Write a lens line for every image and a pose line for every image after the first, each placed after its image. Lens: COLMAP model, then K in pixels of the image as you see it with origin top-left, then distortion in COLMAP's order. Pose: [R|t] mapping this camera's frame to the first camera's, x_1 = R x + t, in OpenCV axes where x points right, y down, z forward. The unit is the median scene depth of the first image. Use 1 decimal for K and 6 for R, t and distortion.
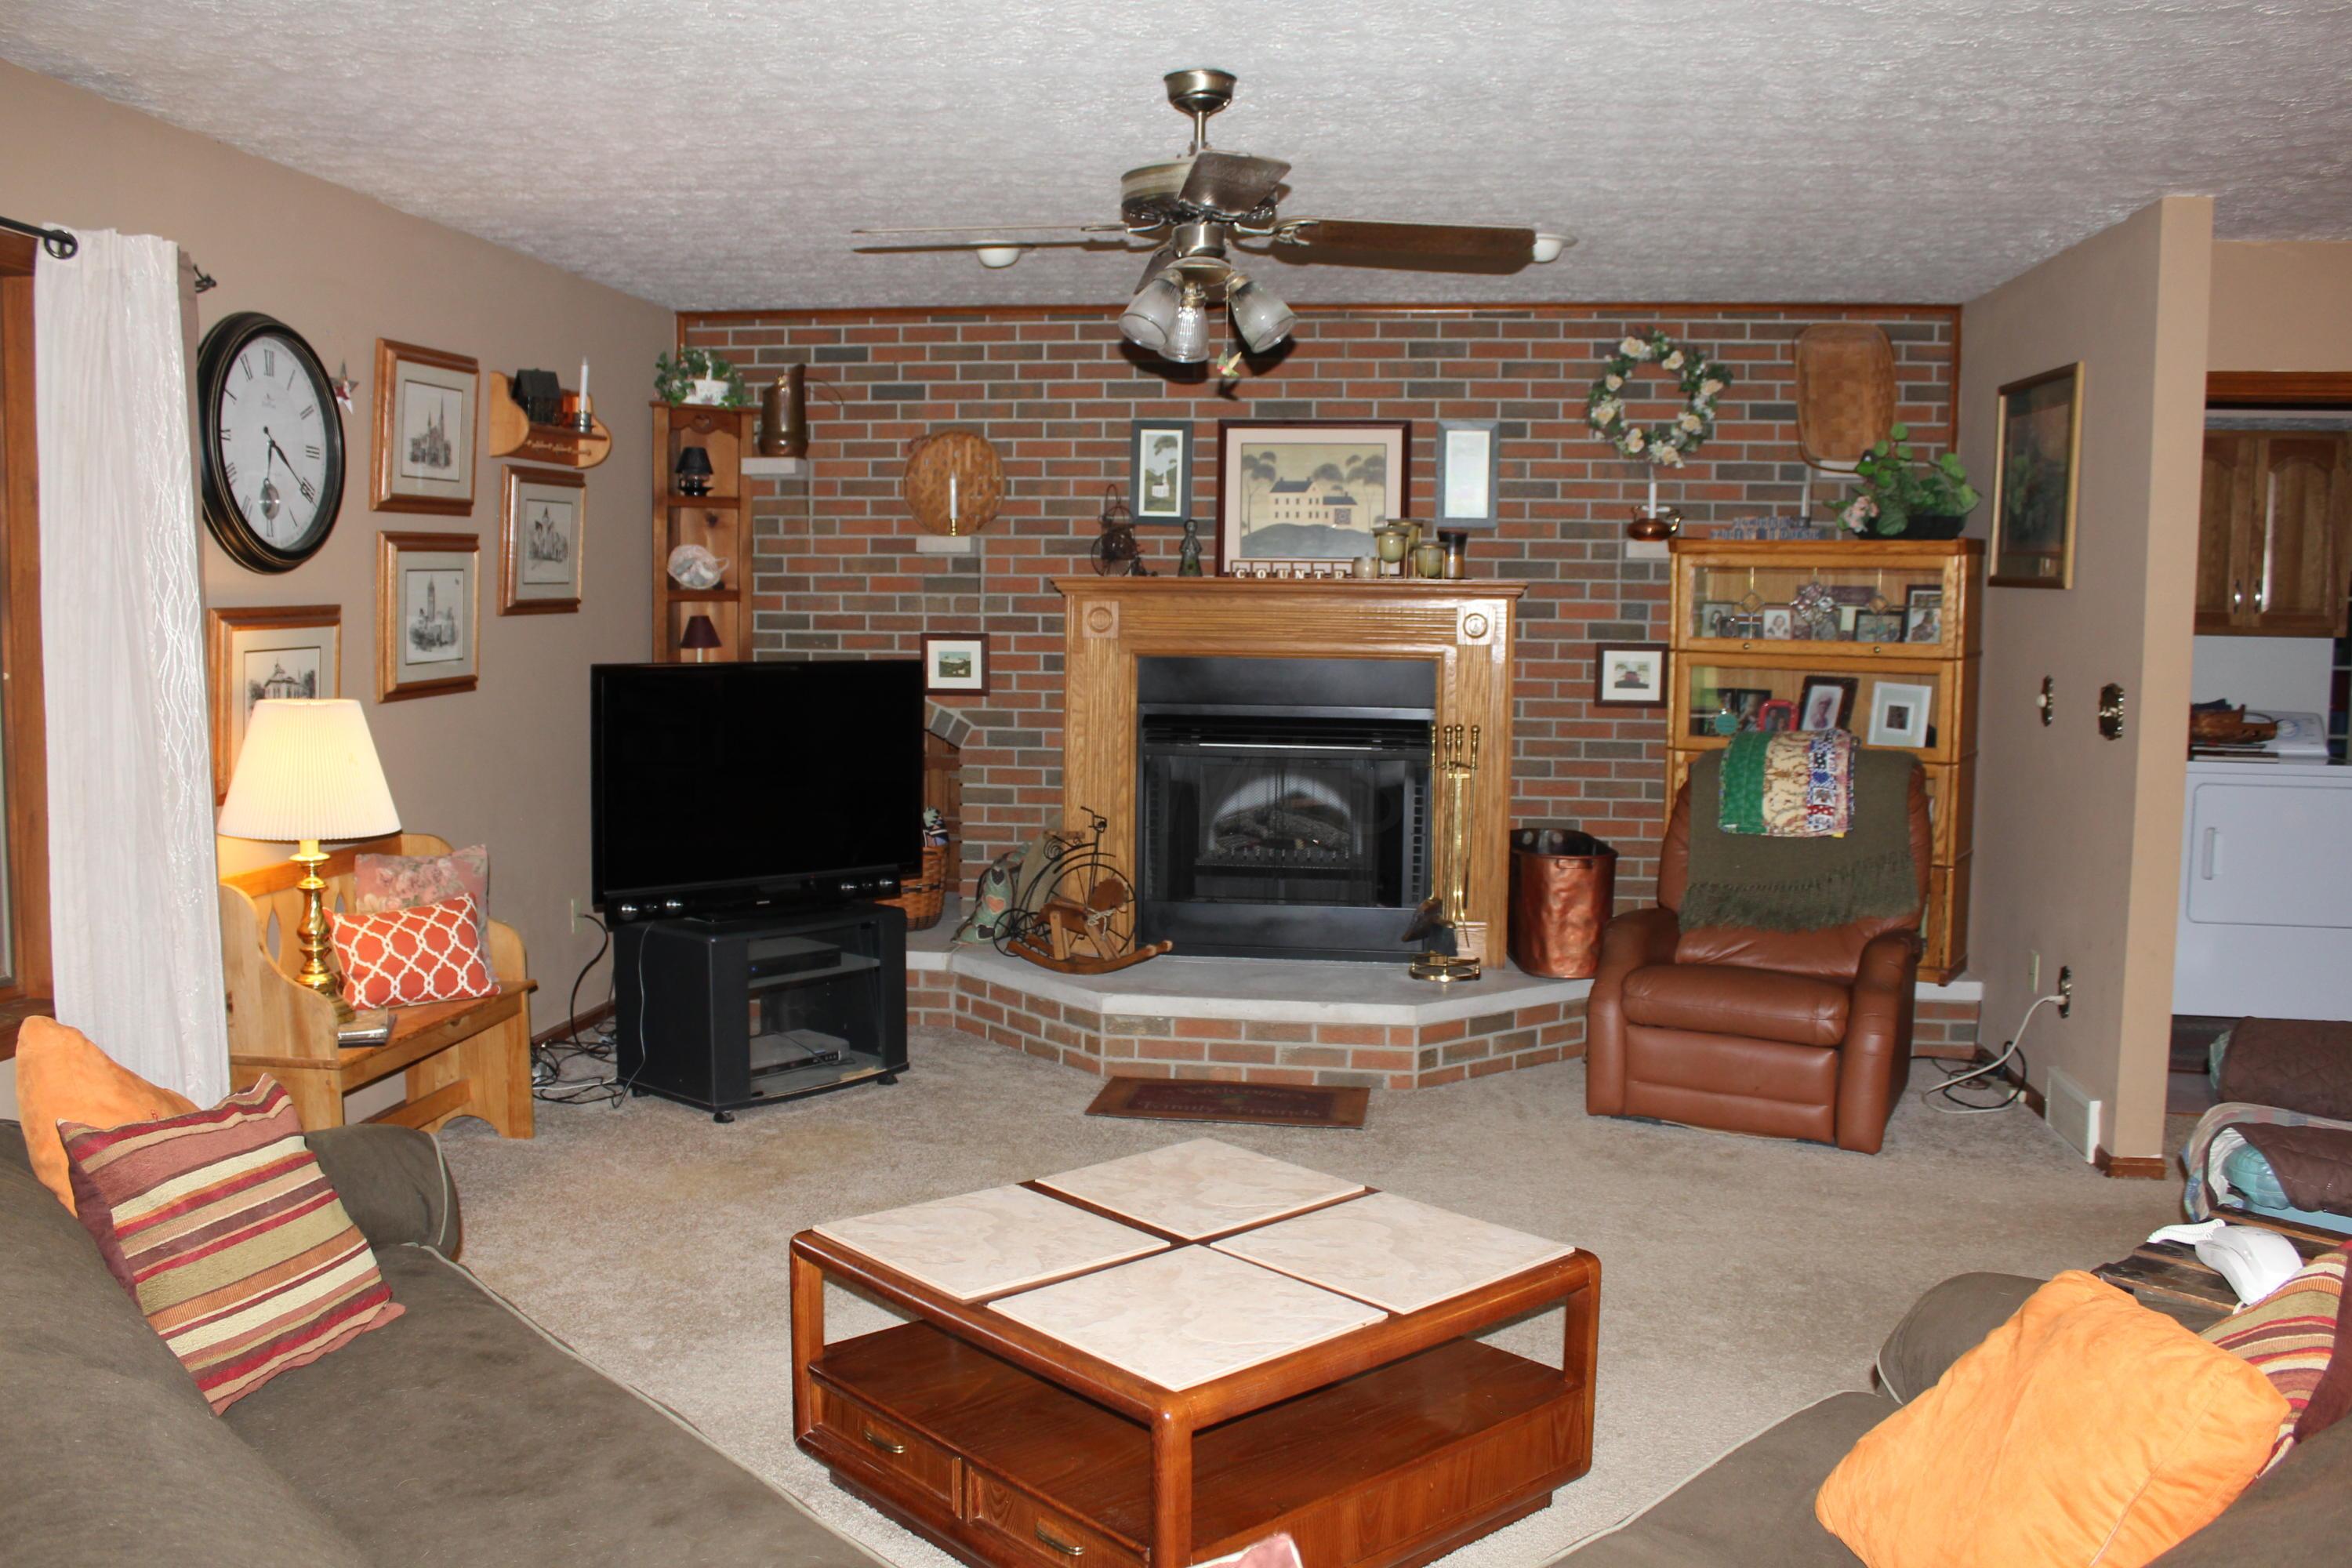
lens RADIAL K [[2000.9, 0, 1167.0], [0, 2000.9, 772.4], [0, 0, 1]] dist [-0.163004, 0.154507]
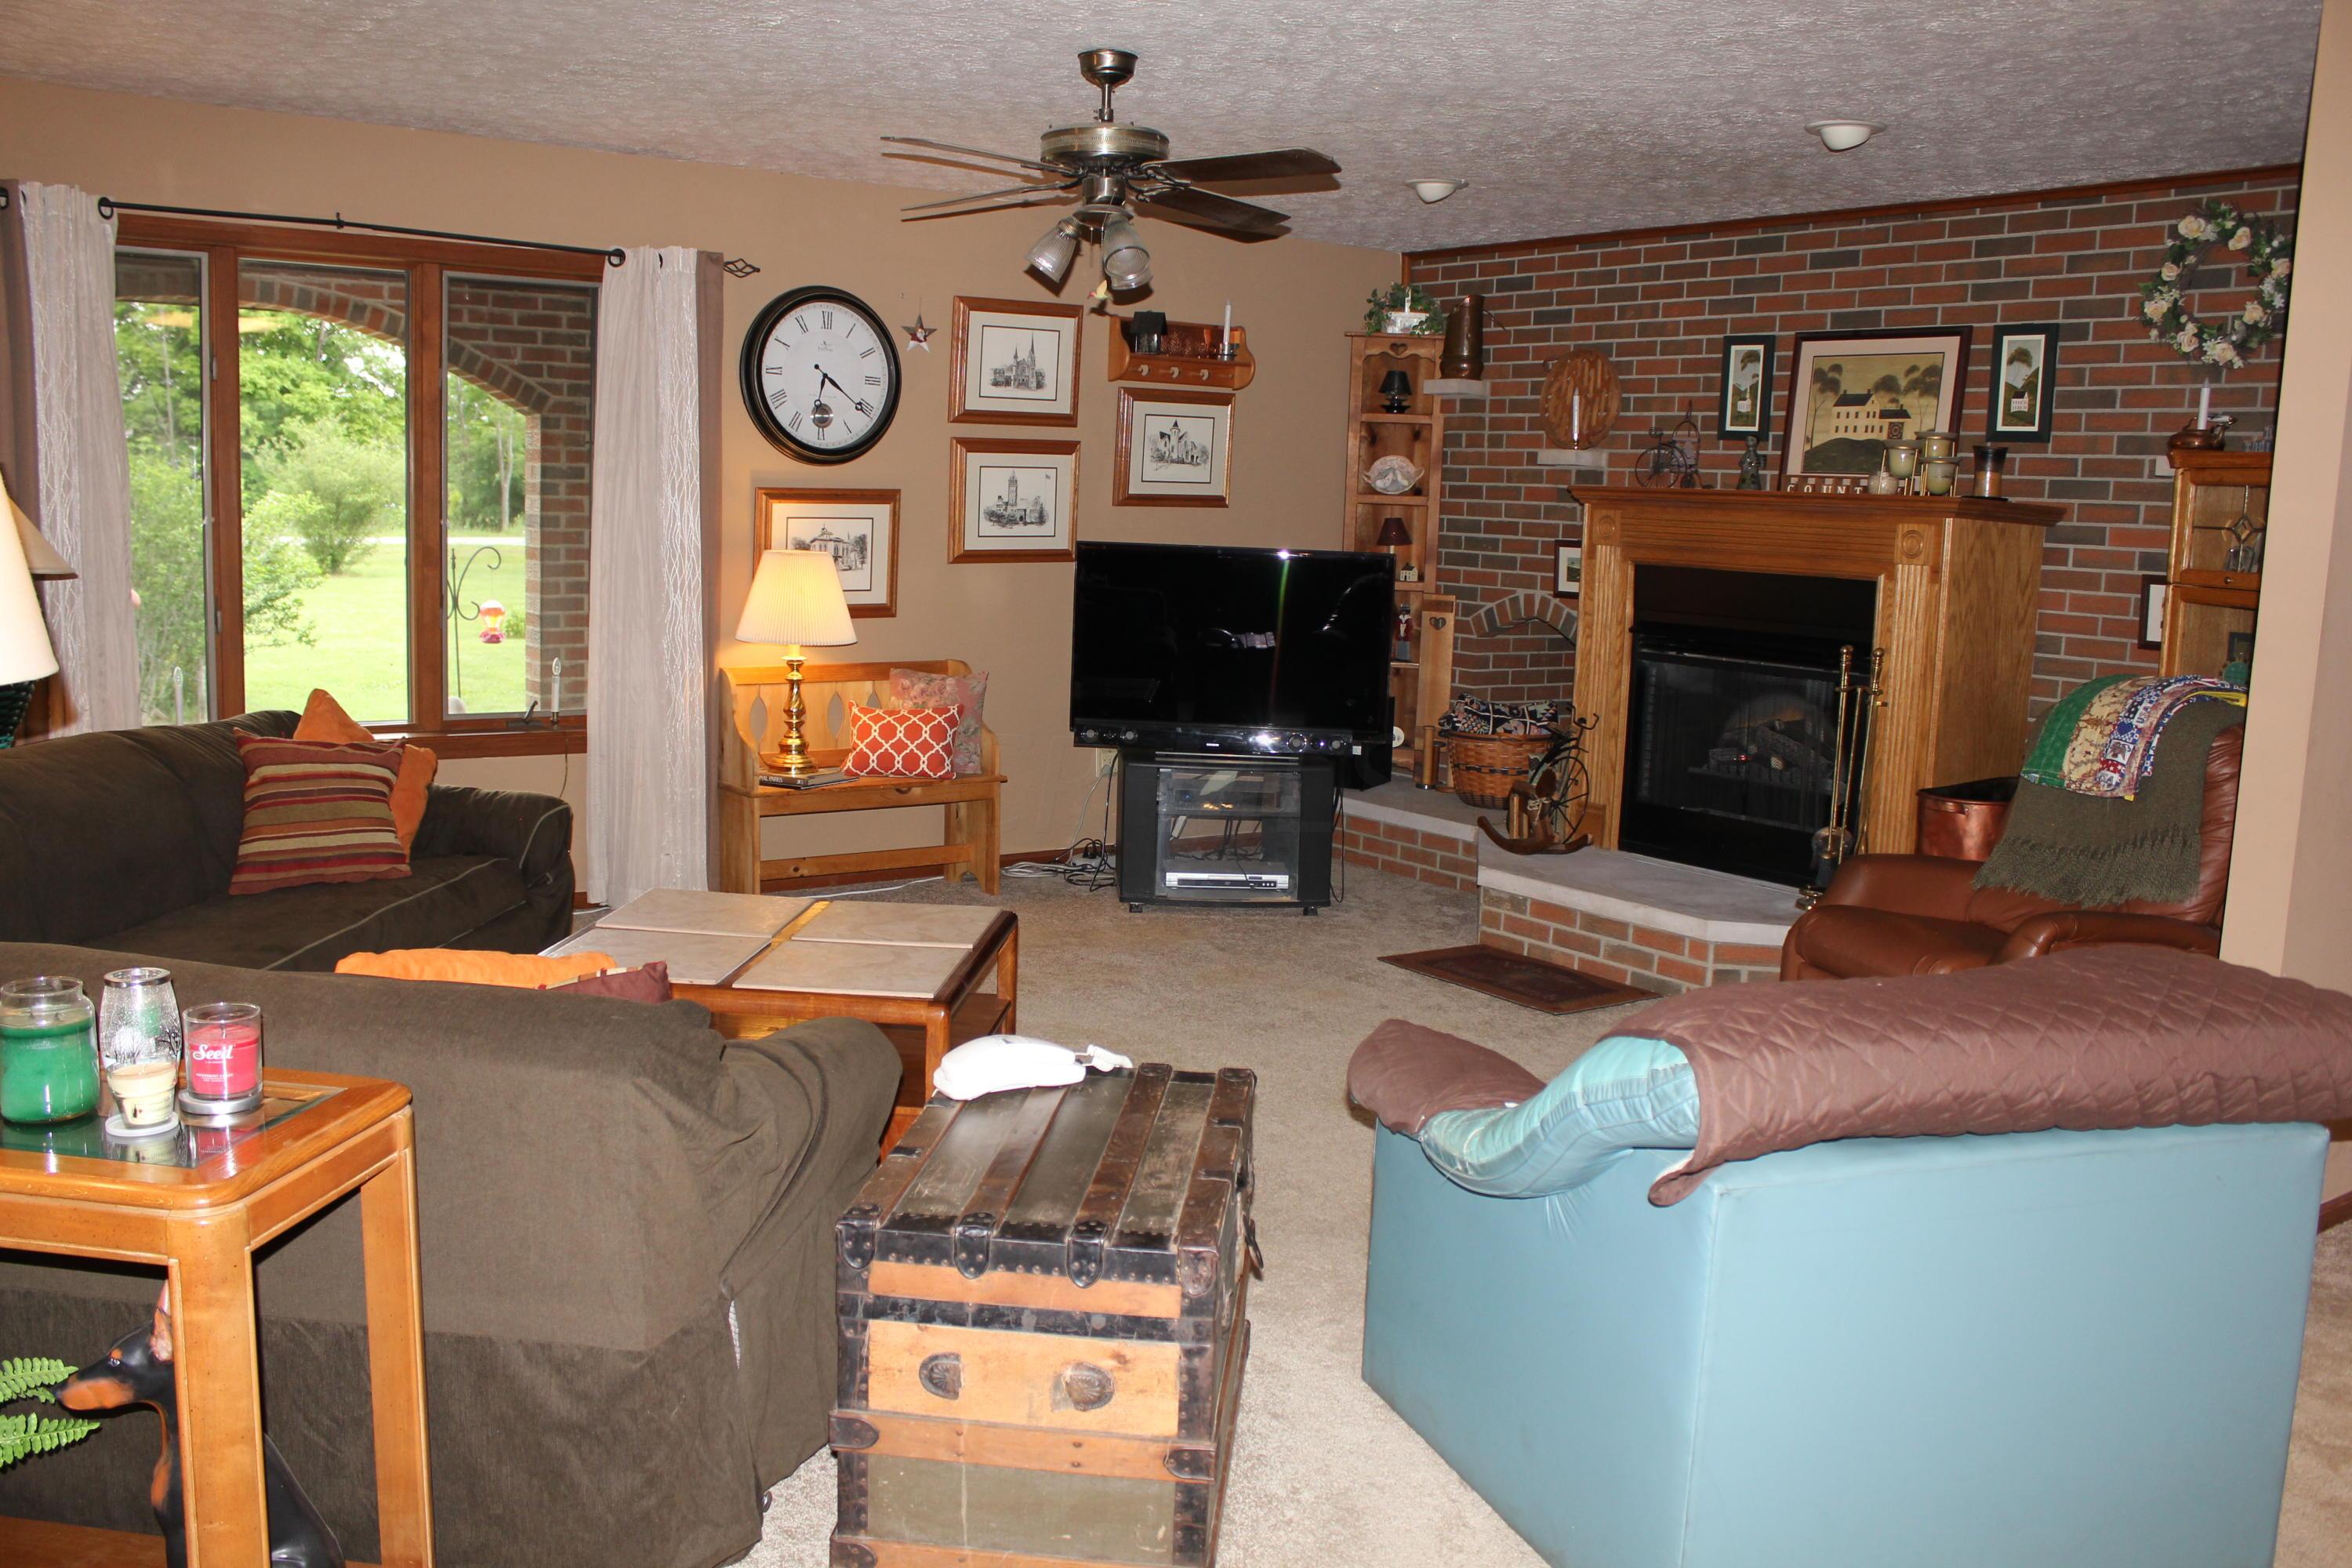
lens RADIAL K [[2000.9, 0, 1167.0], [0, 2000.9, 772.4], [0, 0, 1]] dist [-0.163004, 0.154507]
pose [[0.691135, 0.111344, -0.714097, 0.547423], [-0.089251, 0.993647, 0.068551, 0.000710], [0.717194, 0.016356, 0.696682, 0.107290]]
